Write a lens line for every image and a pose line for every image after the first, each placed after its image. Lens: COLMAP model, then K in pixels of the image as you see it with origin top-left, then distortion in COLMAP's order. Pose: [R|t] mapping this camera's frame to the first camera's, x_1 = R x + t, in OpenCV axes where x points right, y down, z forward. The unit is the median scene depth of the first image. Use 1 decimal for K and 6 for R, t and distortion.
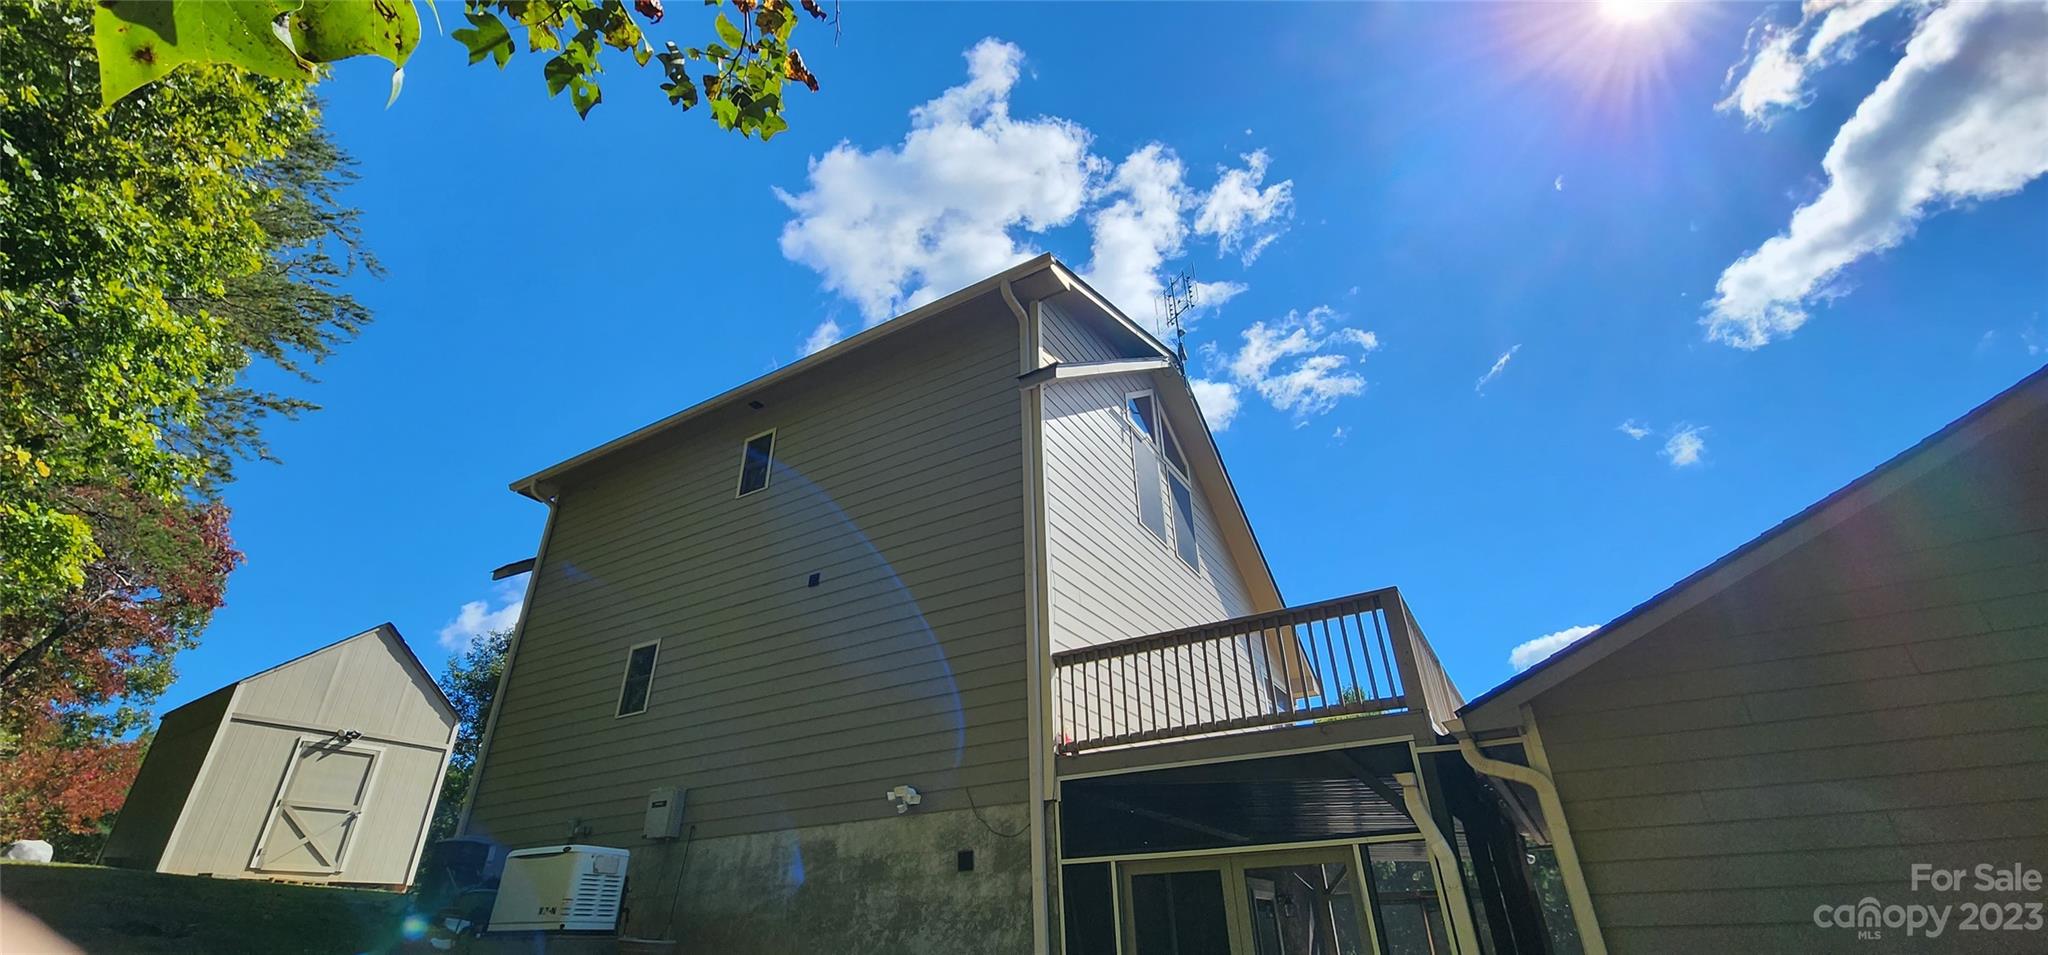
lens RADIAL K [[843.7, 0, 1021.7], [0, 843.7, 470.5], [0, 0, 1]] dist [0.000888, 0.000037]
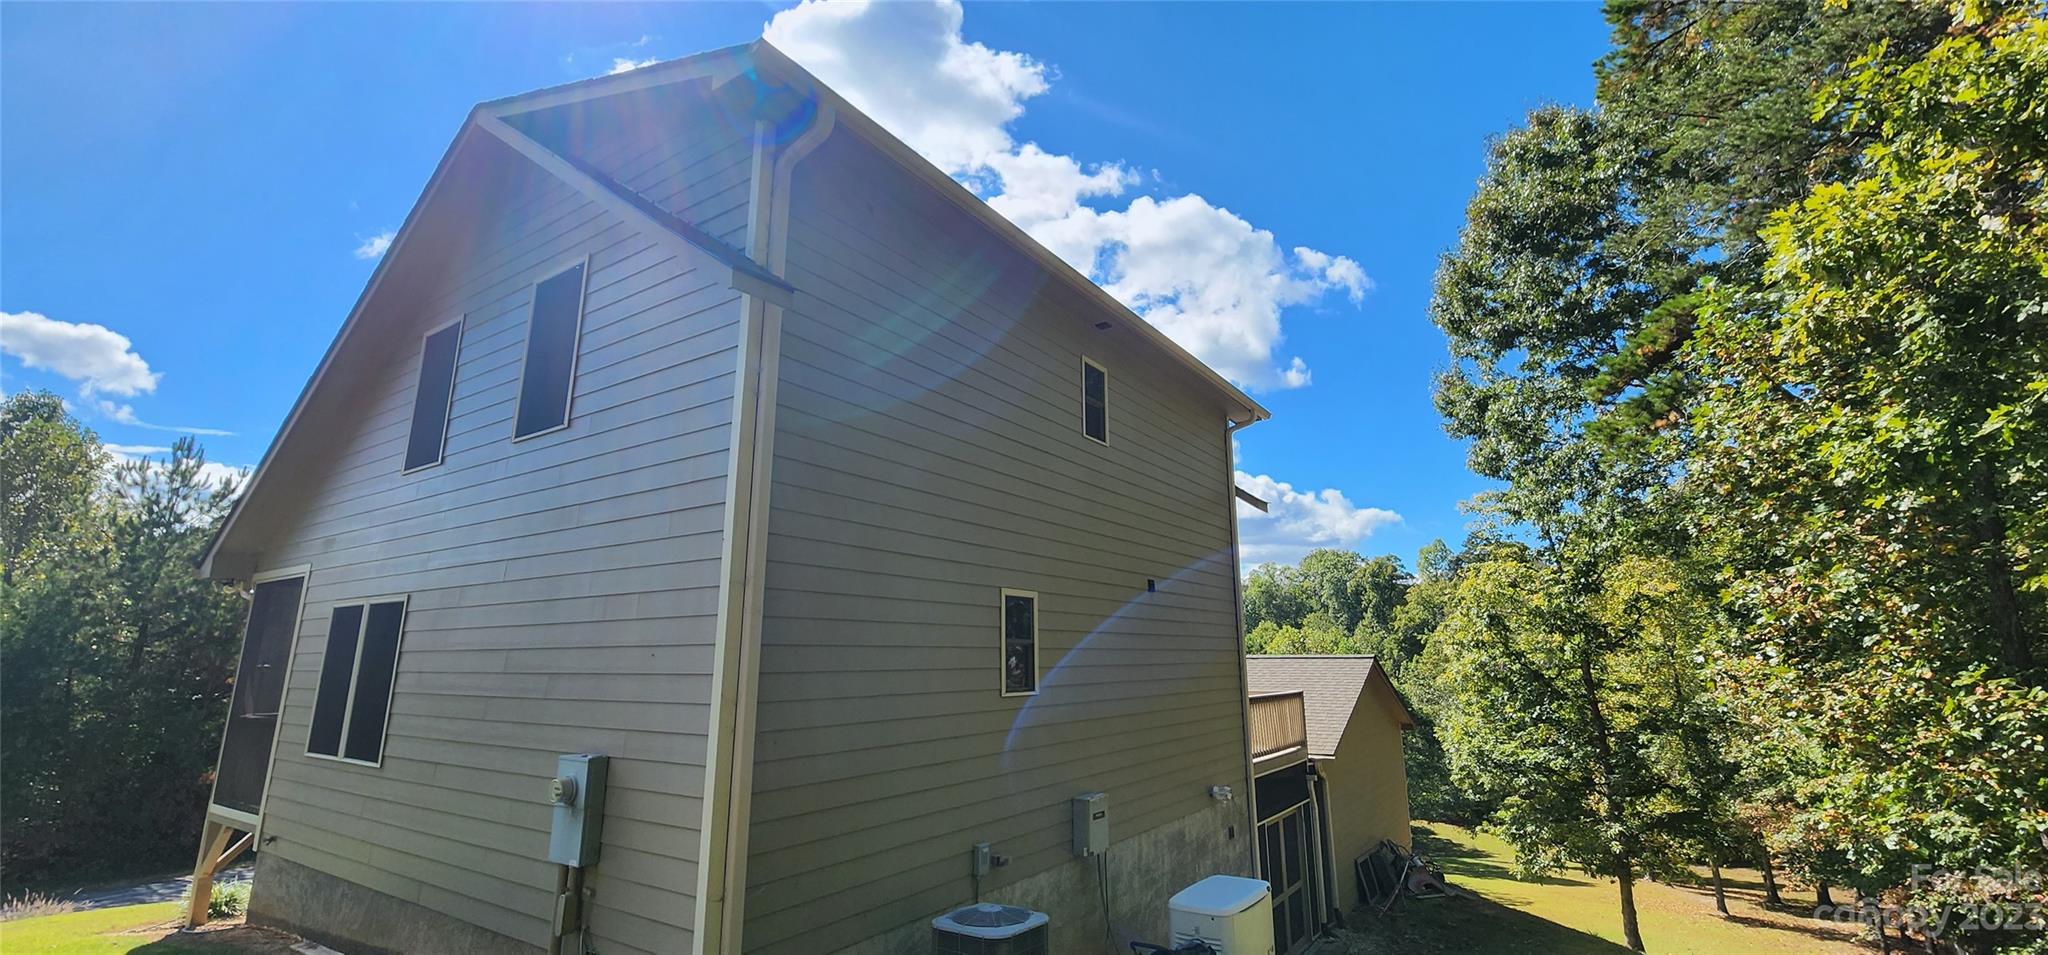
lens RADIAL K [[843.7, 0, 1026.2], [0, 843.7, 471.9], [0, 0, 1]] dist [0.000888, 0.000037]
pose [[0.058162, 0.238992, 0.969278, -1.352362], [-0.485130, 0.855337, -0.181788, 0.287066], [-0.872506, -0.459653, 0.165690, 1.080484]]
